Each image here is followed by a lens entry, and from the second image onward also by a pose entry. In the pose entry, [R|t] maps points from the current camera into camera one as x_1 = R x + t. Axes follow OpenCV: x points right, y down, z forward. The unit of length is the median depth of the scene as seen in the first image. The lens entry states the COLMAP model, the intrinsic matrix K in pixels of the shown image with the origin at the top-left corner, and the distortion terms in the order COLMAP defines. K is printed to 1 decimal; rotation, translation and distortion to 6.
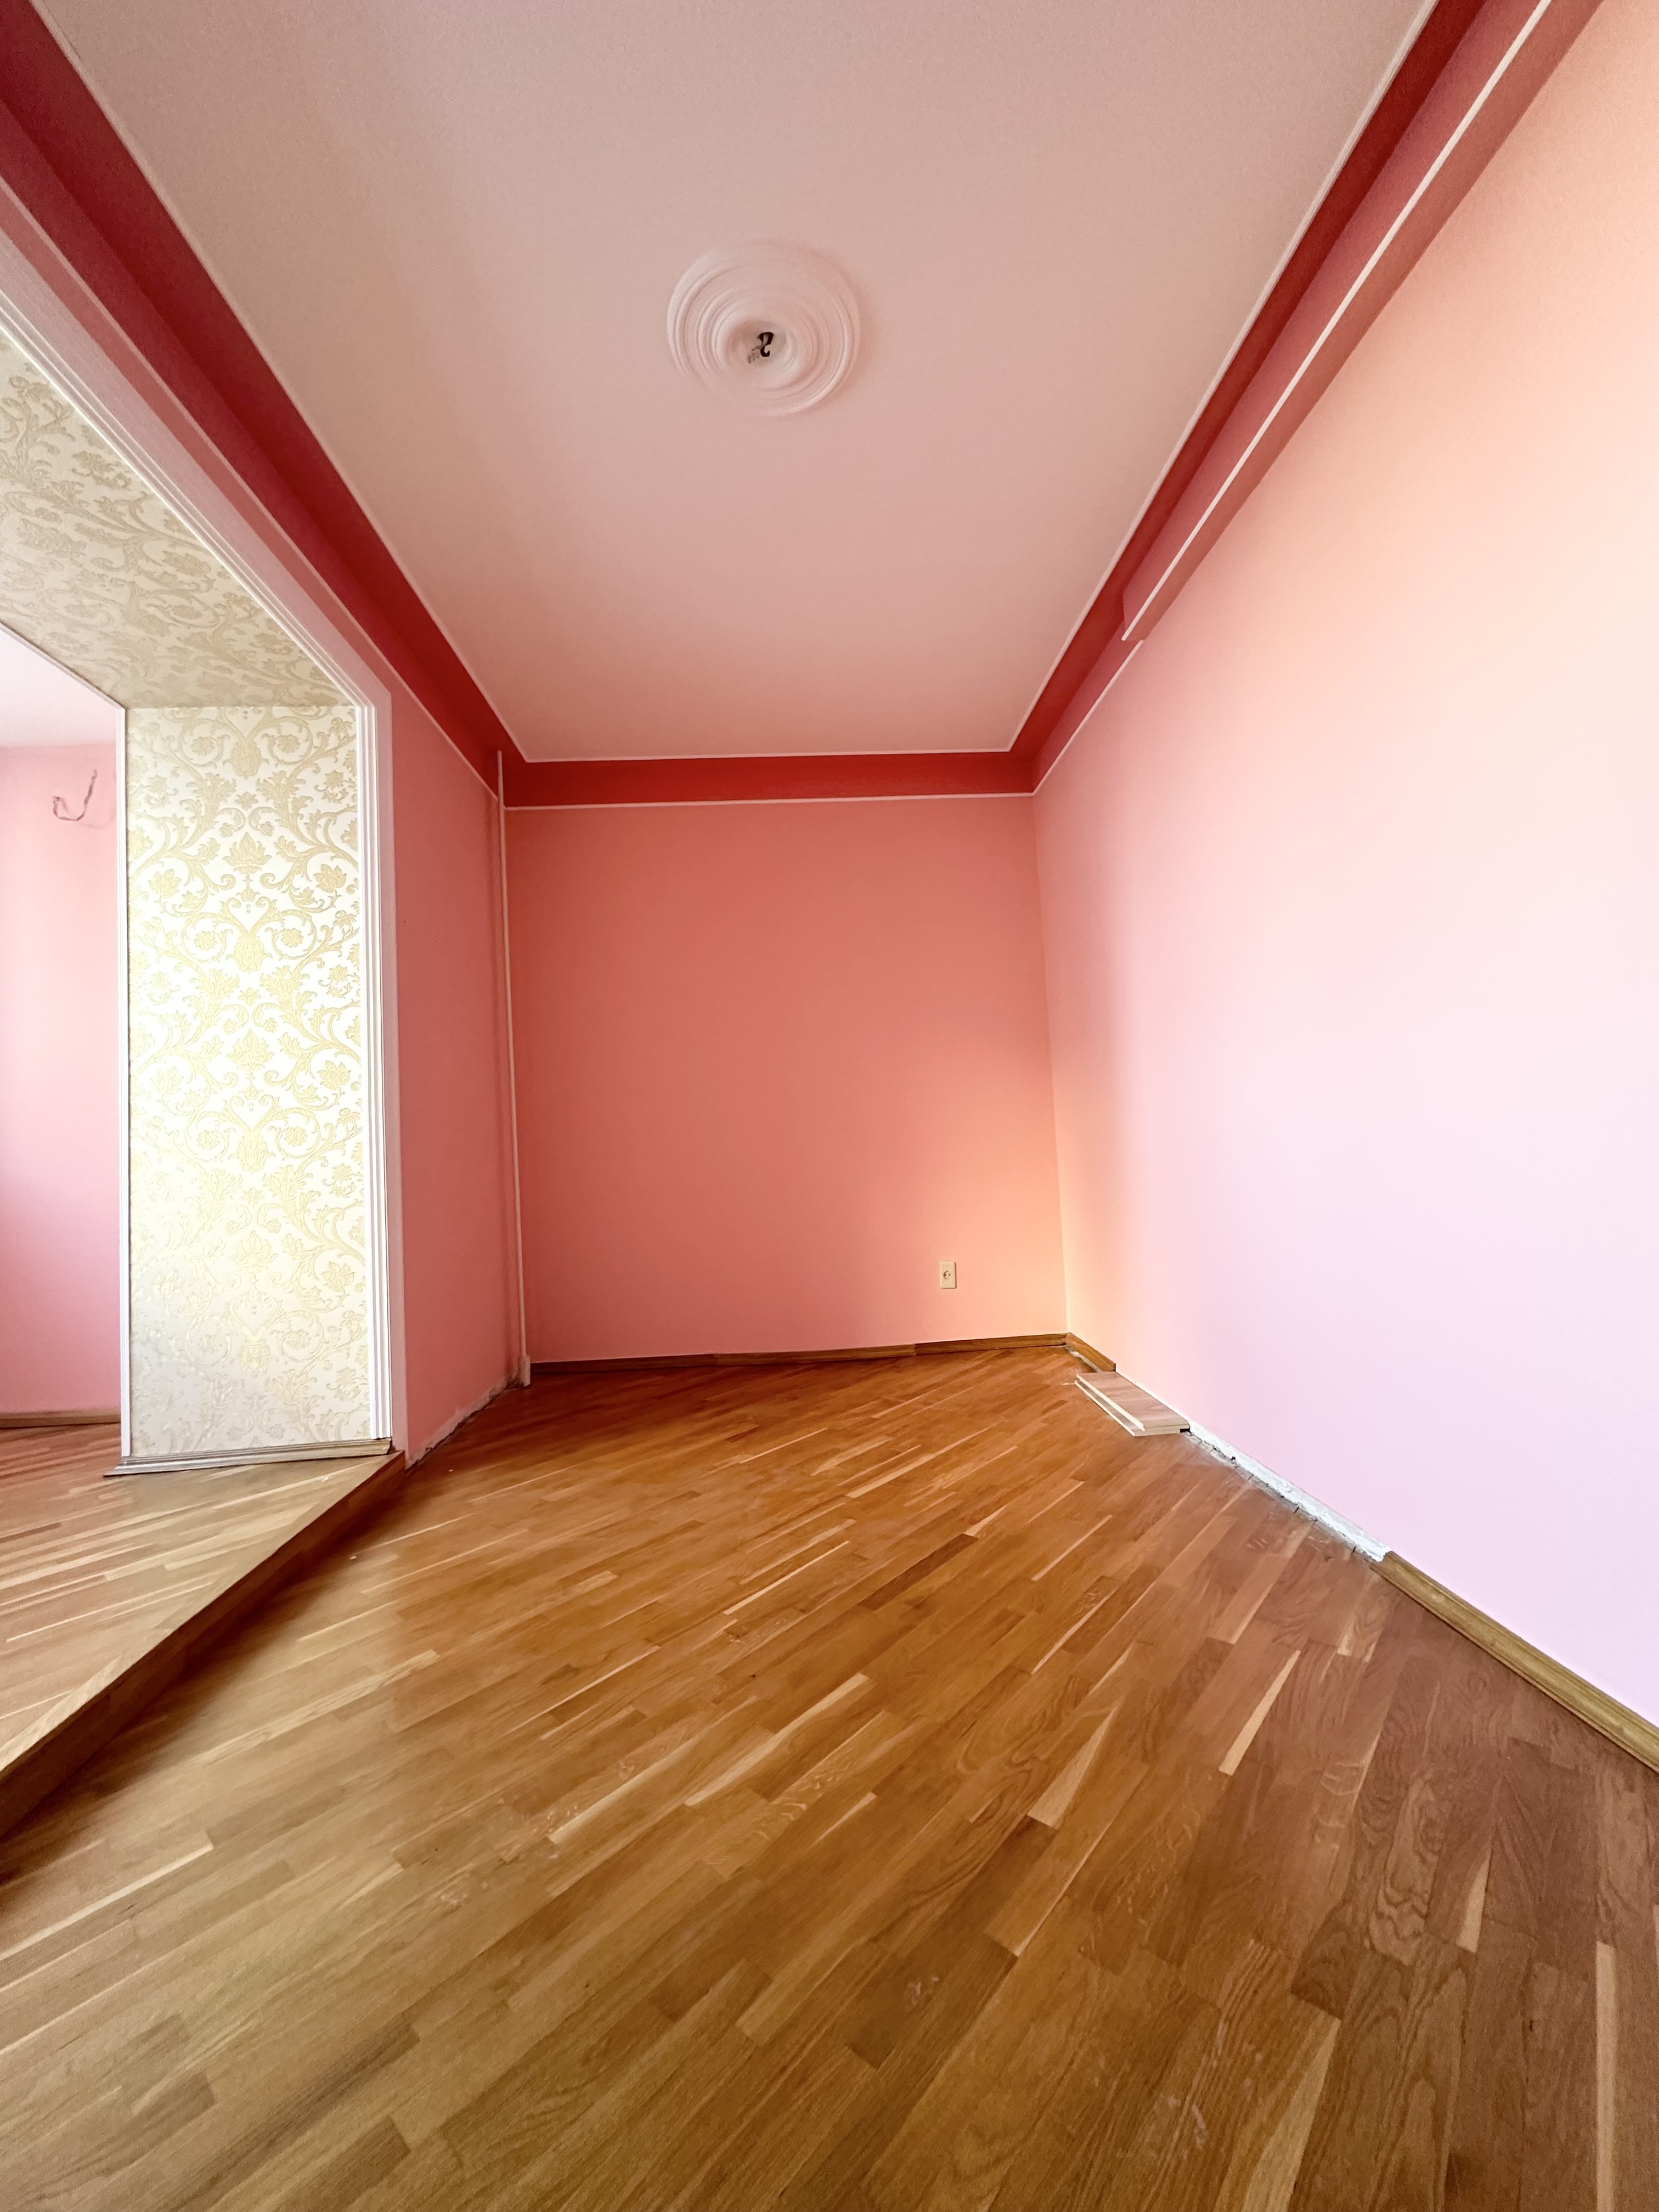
lens RADIAL K [[878.1, 0, 829.2], [0, 878.1, 1105.2], [0, 0, 1]] dist [-0.004009, 0.001468]
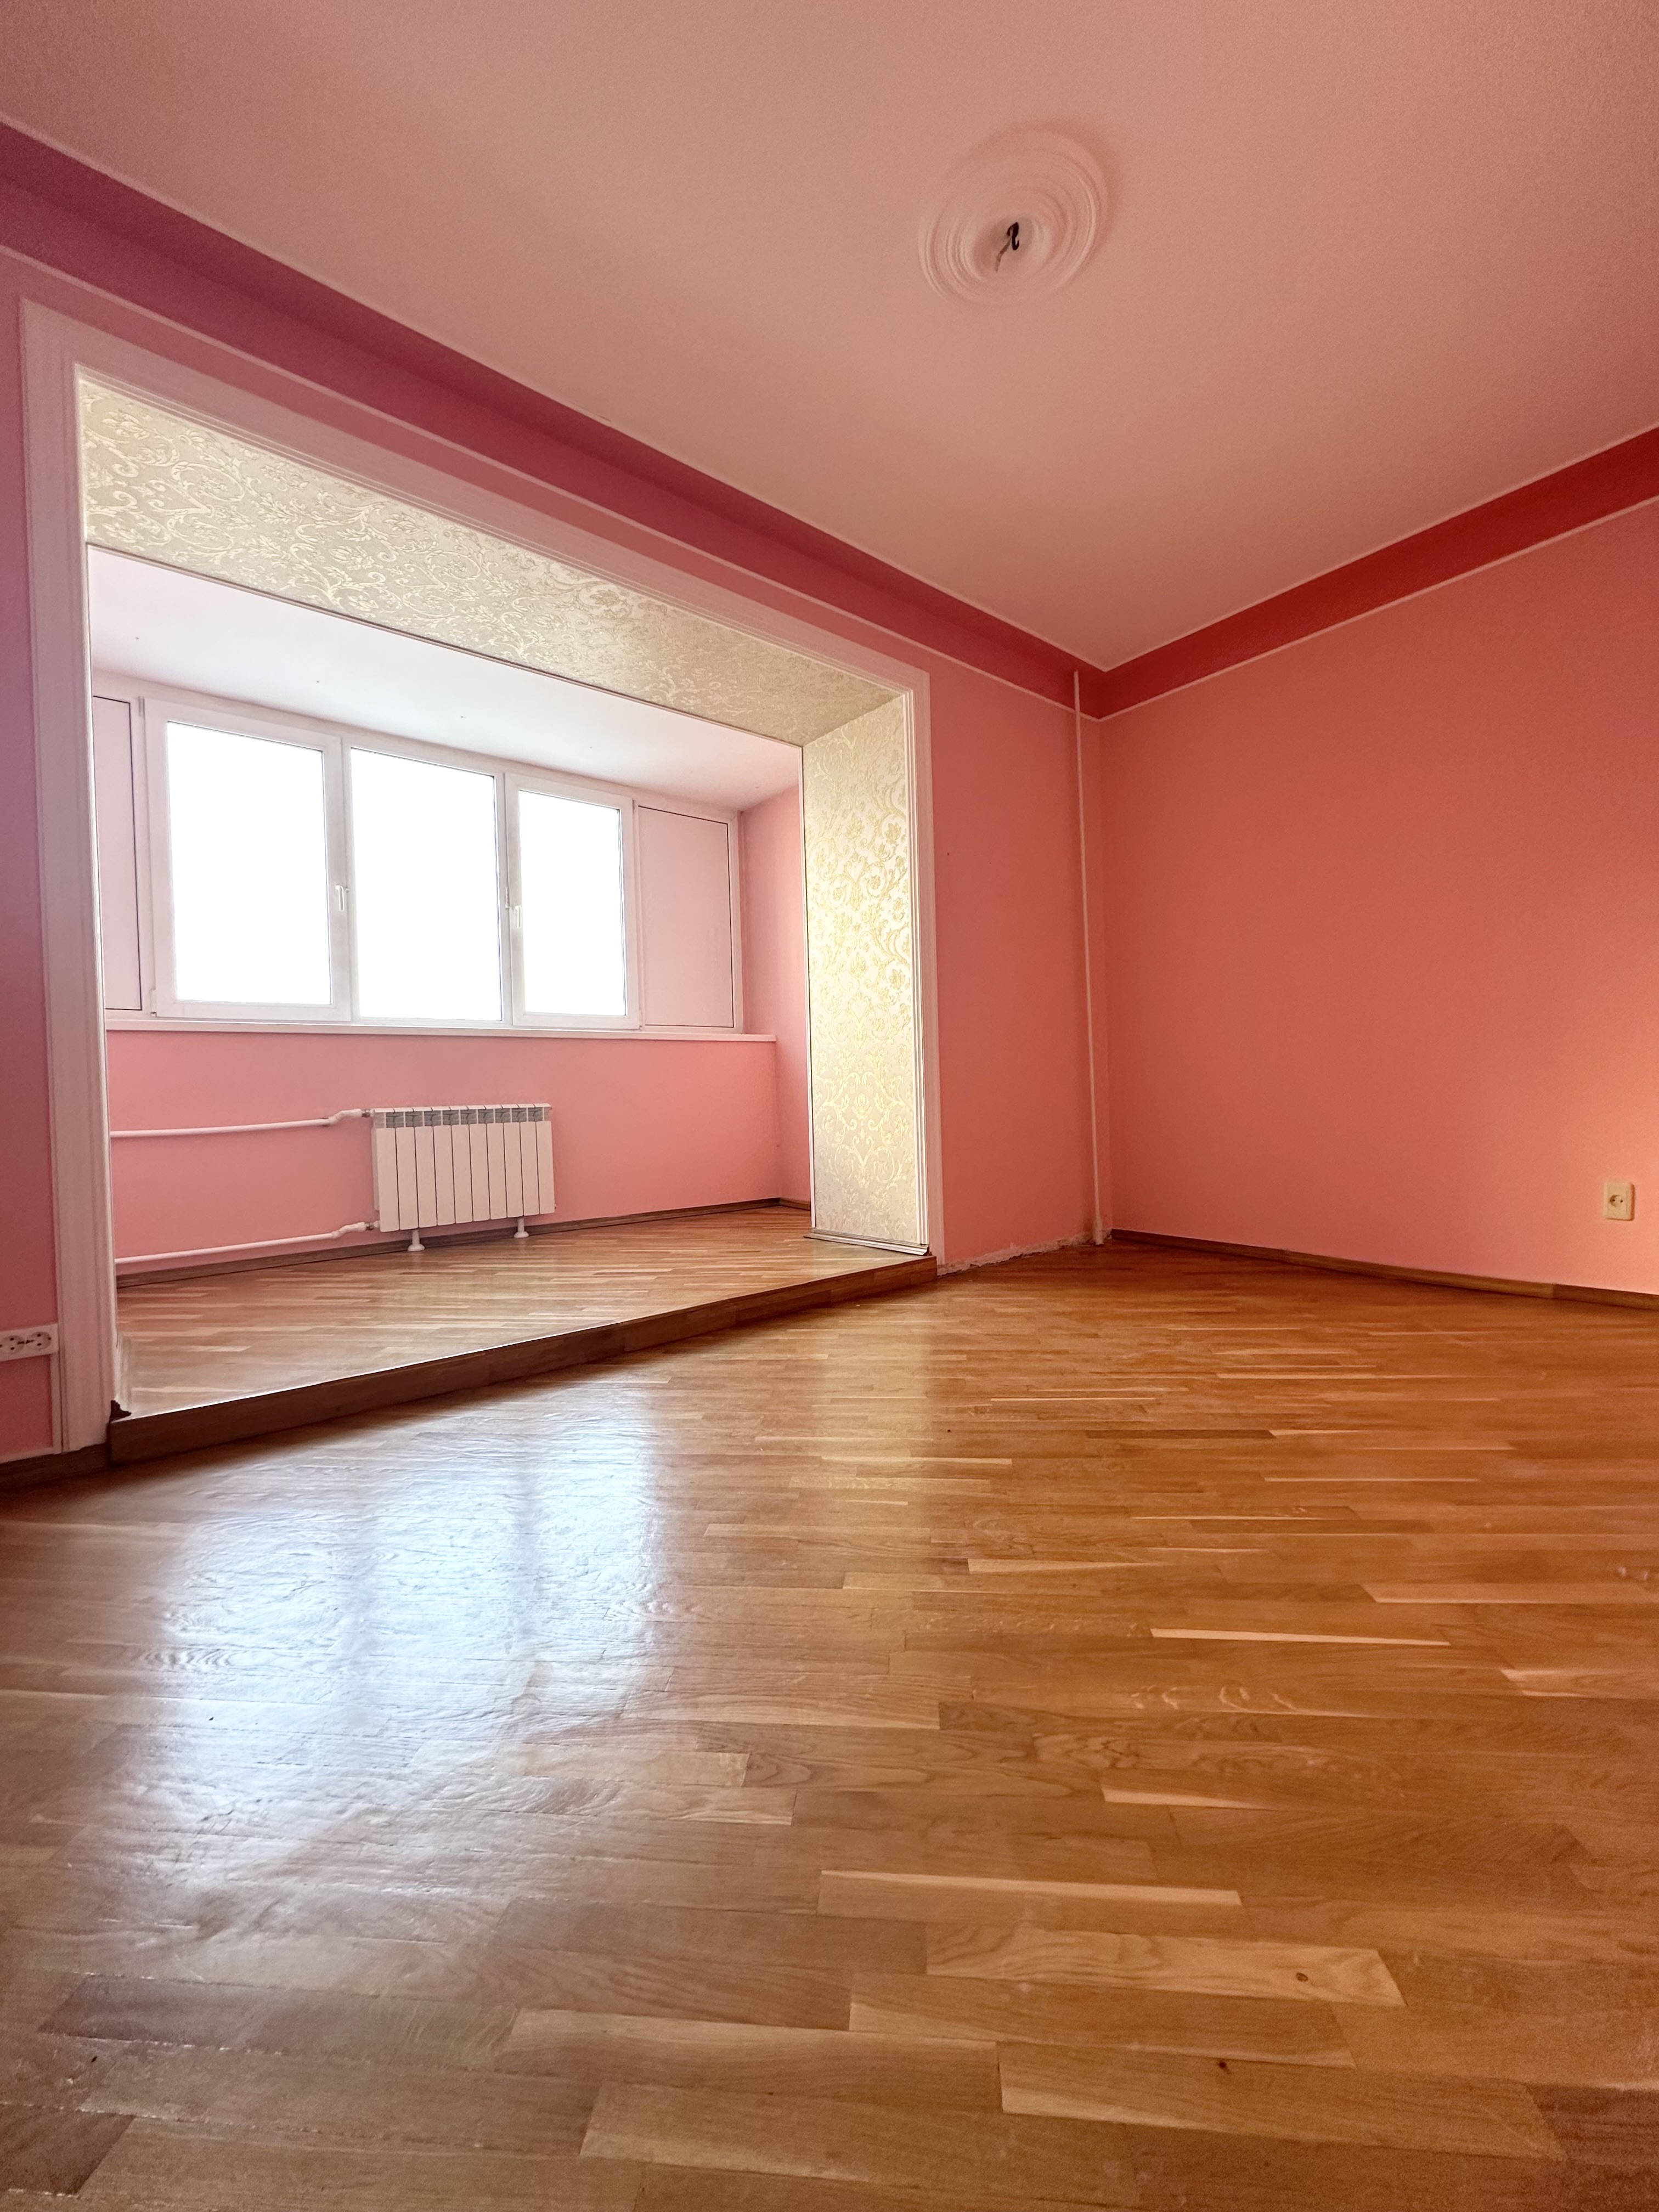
lens RADIAL K [[878.1, 0, 833.8], [0, 878.1, 1104.9], [0, 0, 1]] dist [-0.004009, 0.001468]
pose [[0.595010, 0.043533, -0.802538, 0.607025], [0.041415, 0.995545, 0.084708, 0.050447], [0.802650, -0.083639, 0.590556, 0.117146]]
